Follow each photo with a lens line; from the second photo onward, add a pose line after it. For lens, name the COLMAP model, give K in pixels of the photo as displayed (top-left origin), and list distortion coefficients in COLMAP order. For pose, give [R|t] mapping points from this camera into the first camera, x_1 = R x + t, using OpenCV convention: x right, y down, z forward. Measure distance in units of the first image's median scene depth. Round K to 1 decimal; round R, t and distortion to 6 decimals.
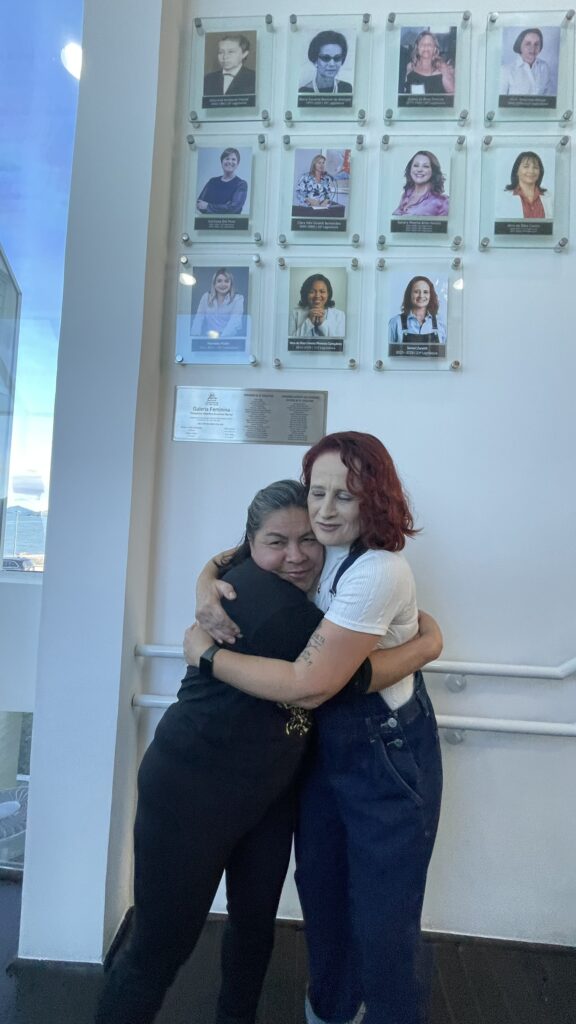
lens RADIAL K [[408.3, 0, 288.4], [0, 408.3, 515.8], [0, 0, 1]] dist [-0.002722, 0.000142]
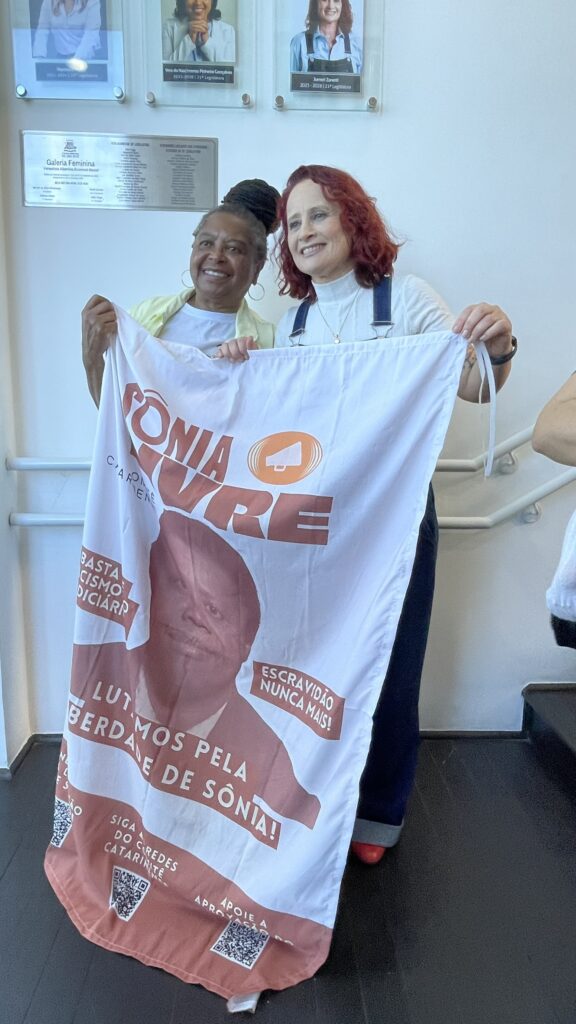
lens RADIAL K [[621.3, 0, 279.9], [0, 621.3, 493.7], [0, 0, 1]] dist [-0.001549, 0.002806]
pose [[0.995163, -0.045090, 0.087278, 0.081129], [0.026773, 0.979295, 0.200660, 0.136060], [-0.094519, -0.197353, 0.975765, -0.337457]]
